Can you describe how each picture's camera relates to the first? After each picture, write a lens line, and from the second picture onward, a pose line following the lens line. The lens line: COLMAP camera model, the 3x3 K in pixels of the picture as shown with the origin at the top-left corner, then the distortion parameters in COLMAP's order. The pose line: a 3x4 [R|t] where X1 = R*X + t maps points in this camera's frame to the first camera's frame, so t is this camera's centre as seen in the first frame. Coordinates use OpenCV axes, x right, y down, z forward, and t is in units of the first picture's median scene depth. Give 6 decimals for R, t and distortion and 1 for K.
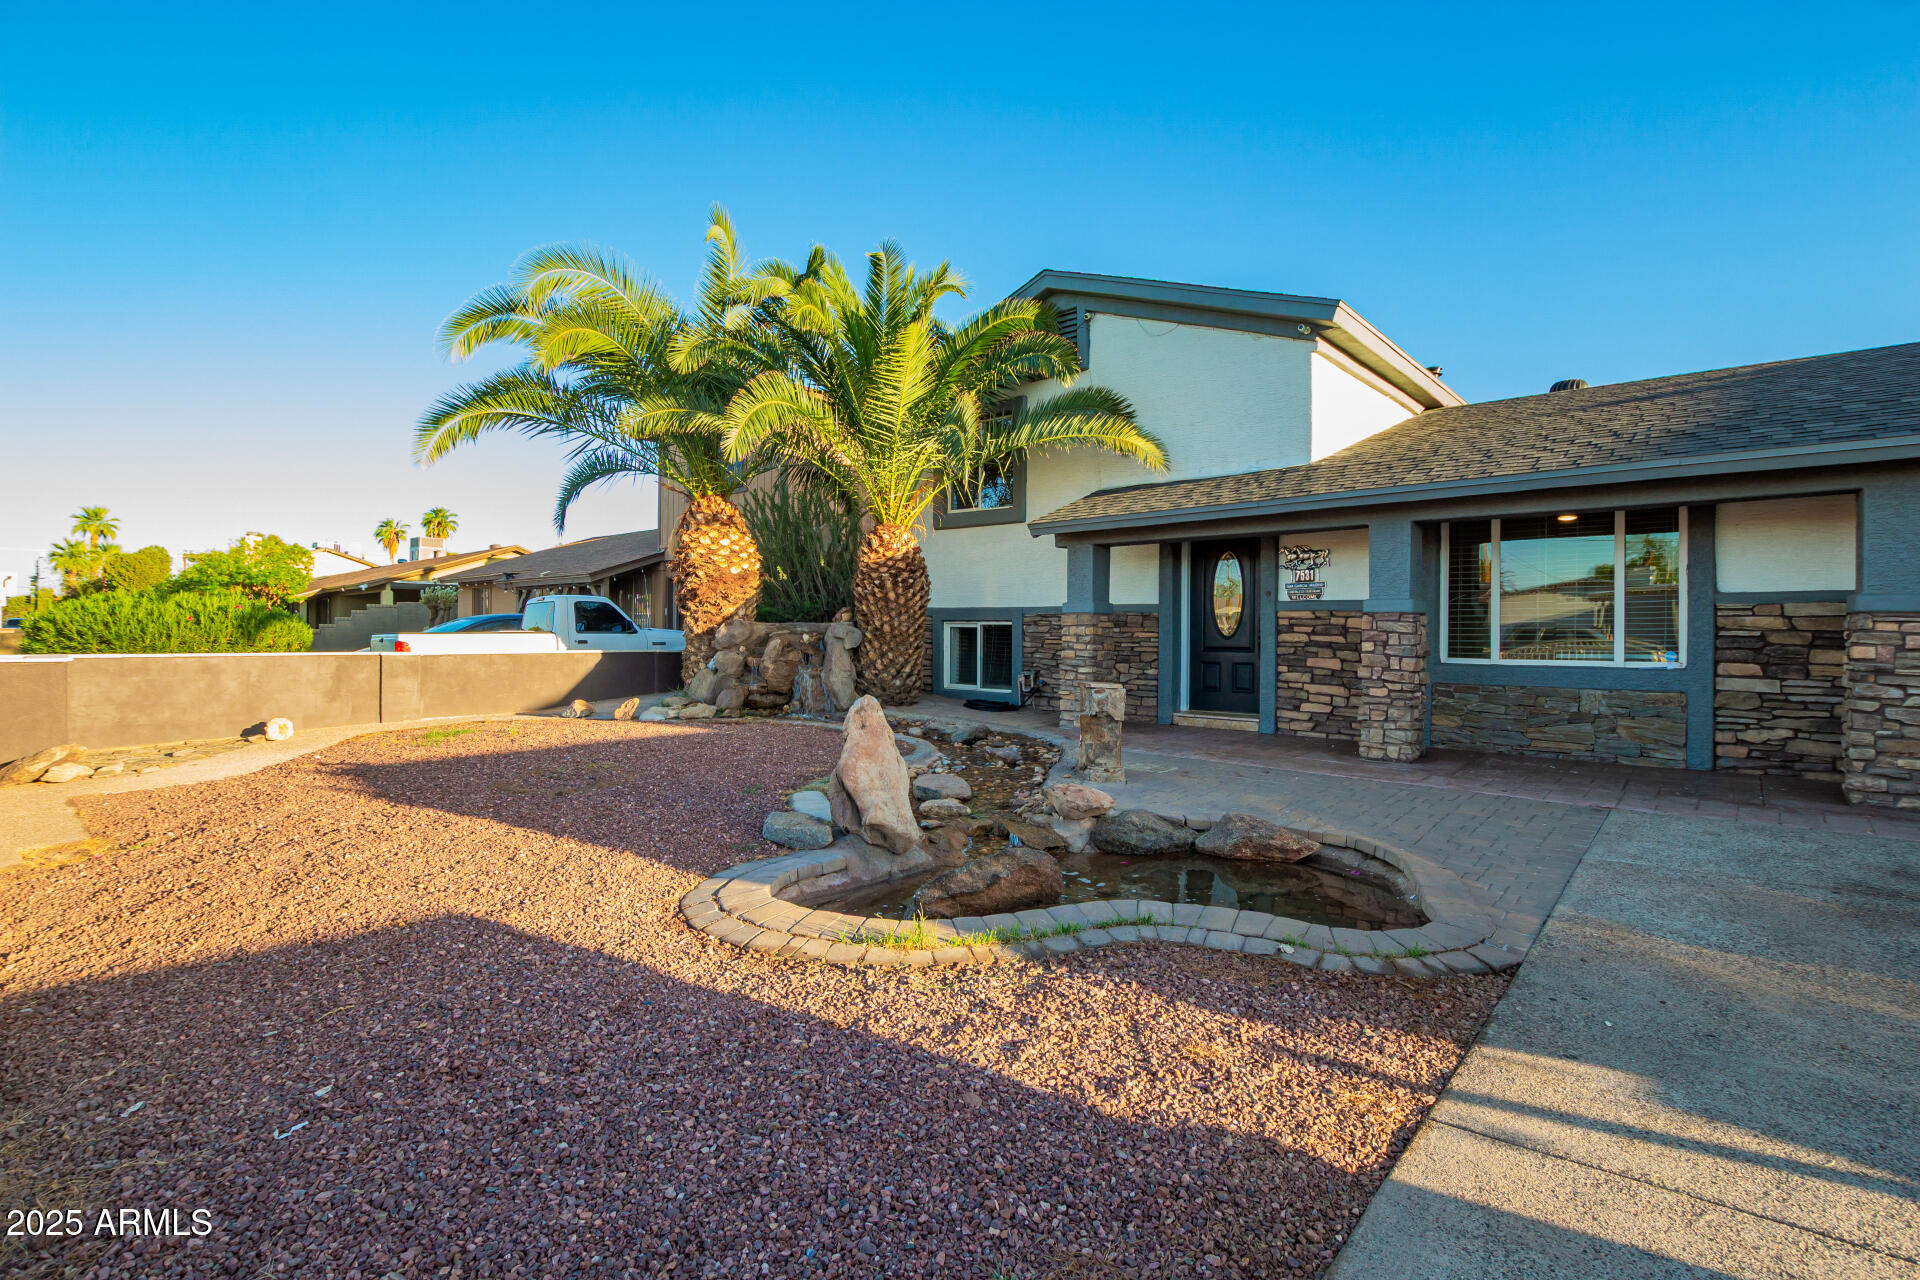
lens RADIAL K [[894.3, 0, 986.9], [0, 894.3, 629.9], [0, 0, 1]] dist [-0.029949, 0.004395]
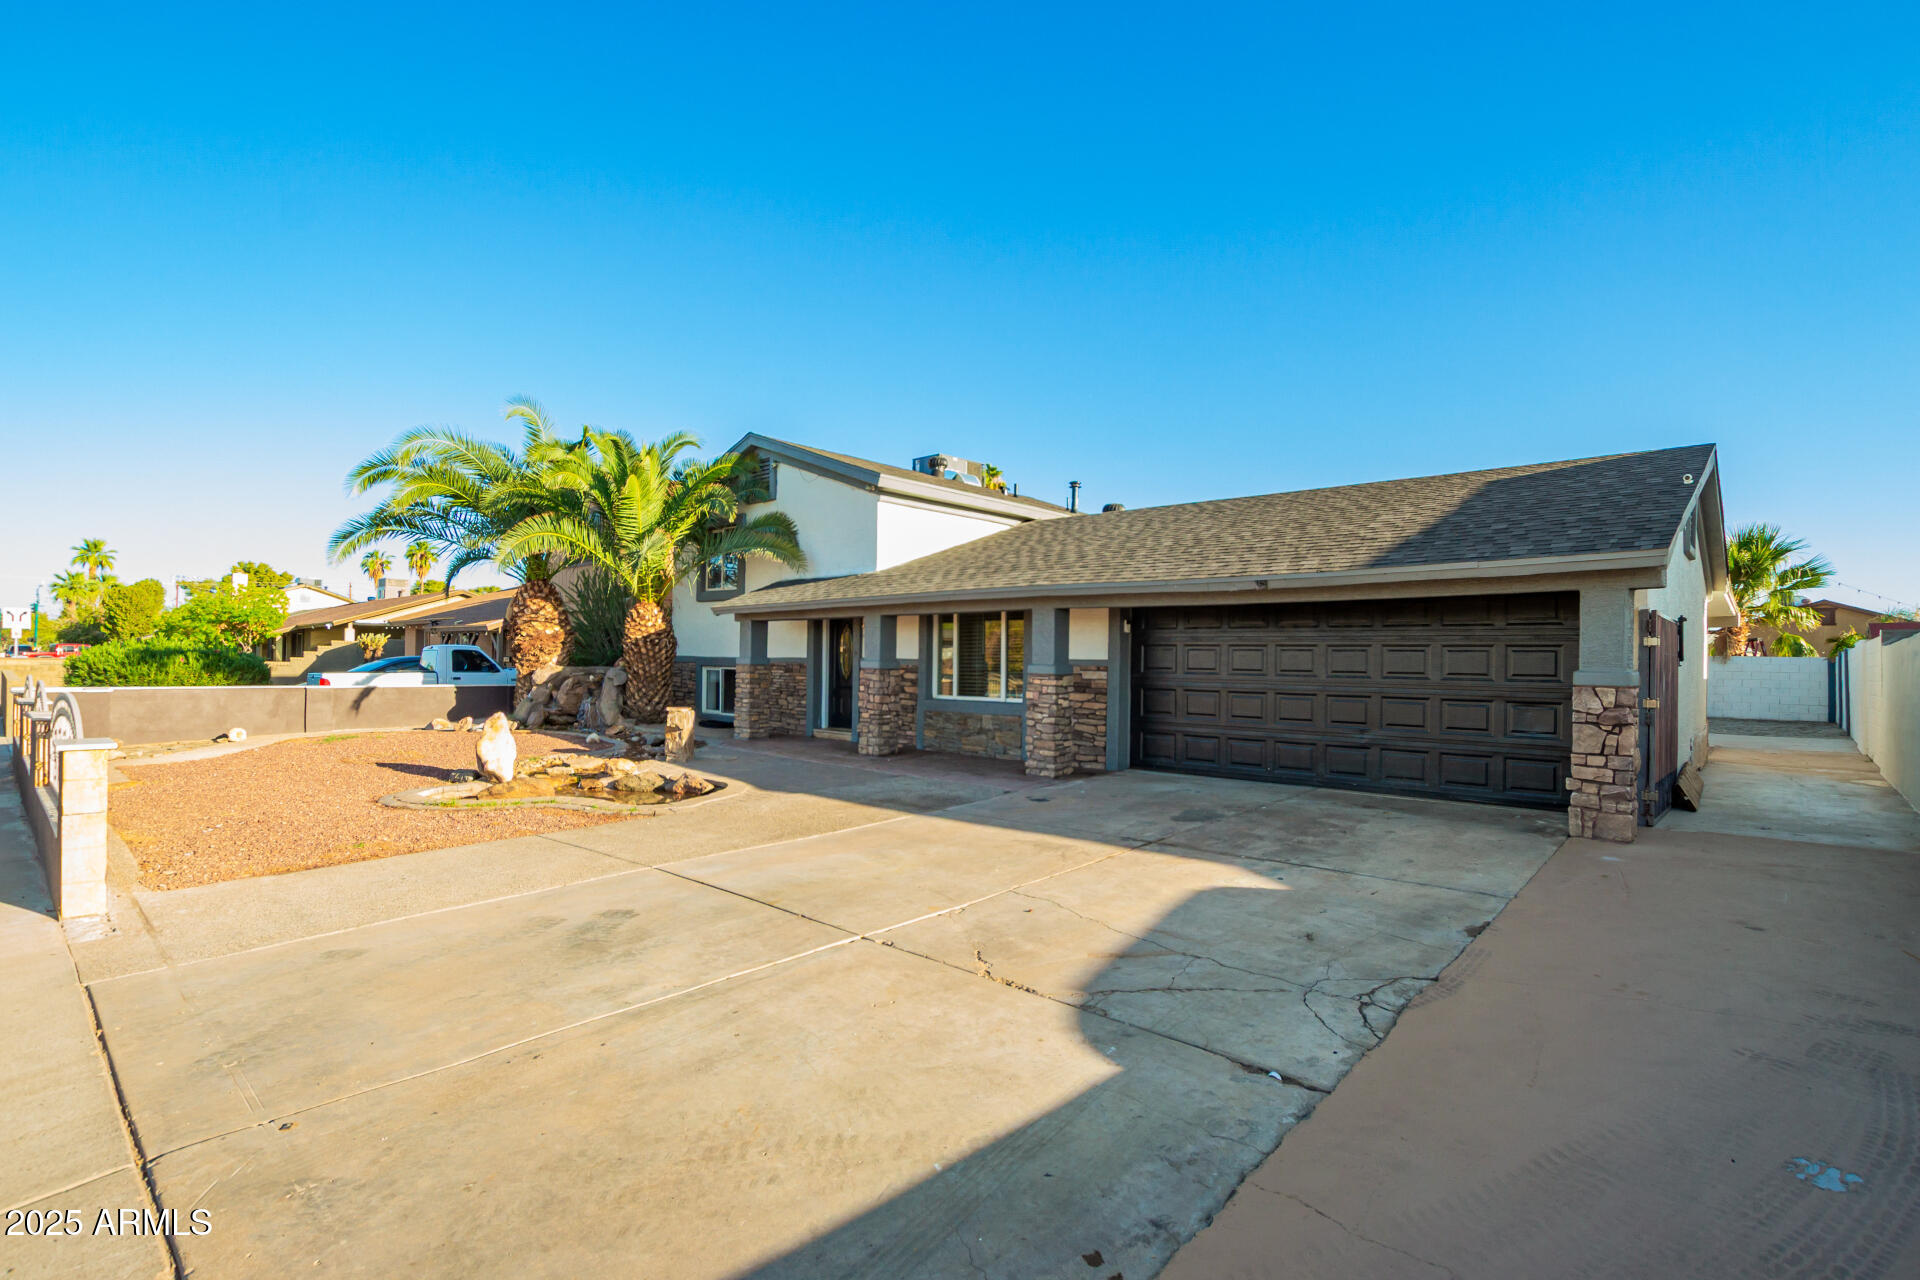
lens RADIAL K [[894.3, 0, 982.9], [0, 894.3, 652.6], [0, 0, 1]] dist [-0.029949, 0.004395]
pose [[0.999986, 0.004970, 0.001876, 0.542342], [-0.004961, 0.999977, -0.004538, -0.035944], [-0.001899, 0.004529, 0.999988, -0.591713]]
